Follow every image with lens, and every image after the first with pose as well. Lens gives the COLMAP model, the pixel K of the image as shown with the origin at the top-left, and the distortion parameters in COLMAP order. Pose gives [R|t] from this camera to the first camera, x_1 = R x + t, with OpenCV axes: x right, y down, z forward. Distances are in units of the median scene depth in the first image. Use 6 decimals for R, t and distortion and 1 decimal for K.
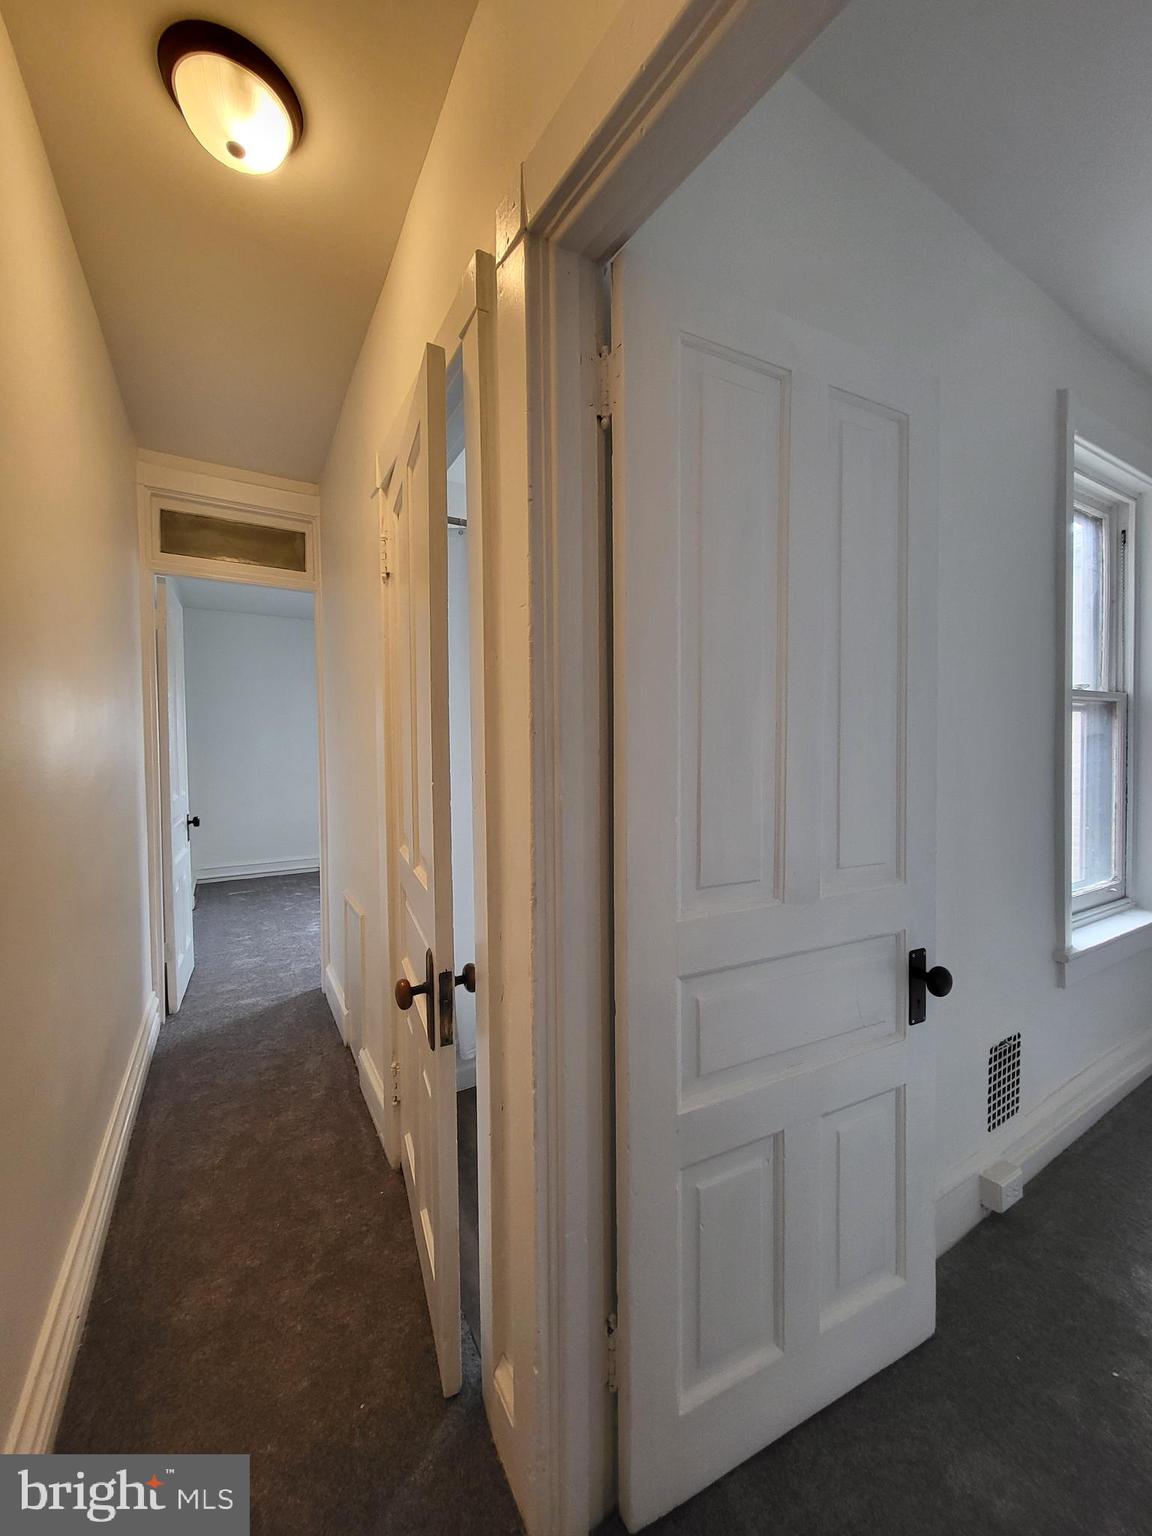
lens RADIAL K [[608.0, 0, 578.1], [0, 608.0, 766.3], [0, 0, 1]] dist [0.001227, -0.000485]
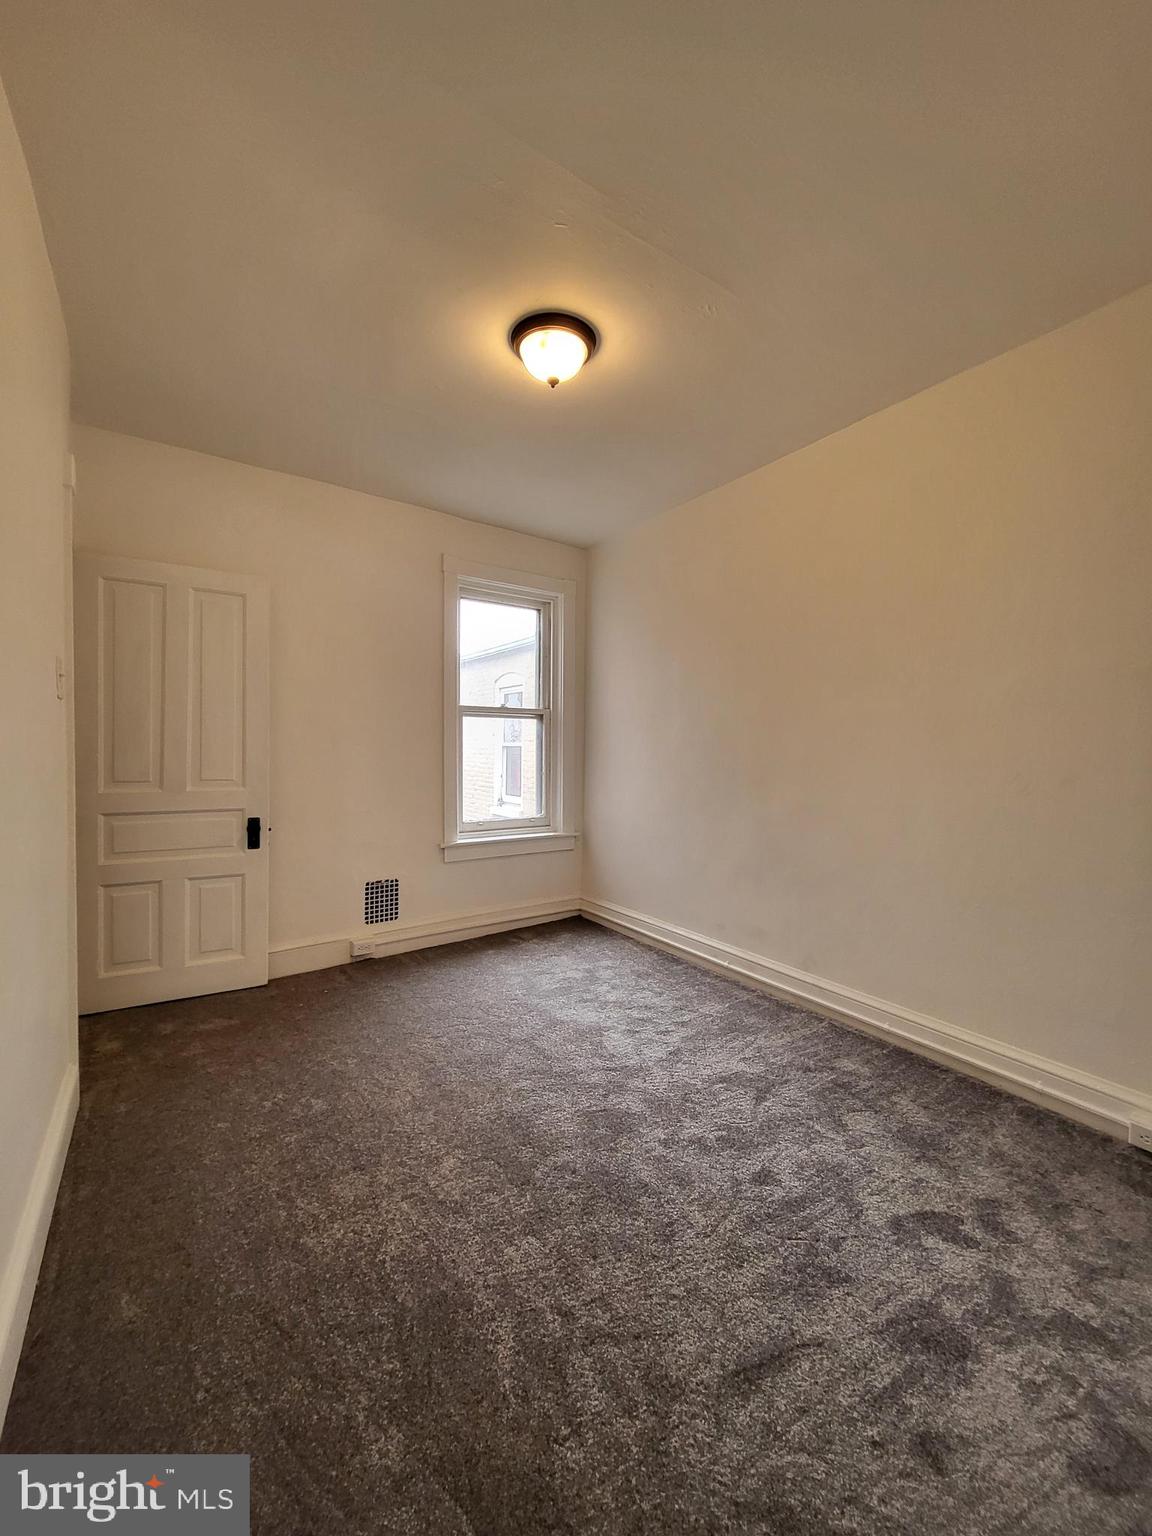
lens RADIAL K [[608.0, 0, 576.9], [0, 608.0, 760.1], [0, 0, 1]] dist [0.001227, -0.000485]
pose [[0.997695, 0.020333, 0.064747, 1.667408], [-0.019984, 0.999782, -0.006032, 0.066449], [-0.064855, 0.004724, 0.997883, -1.451921]]
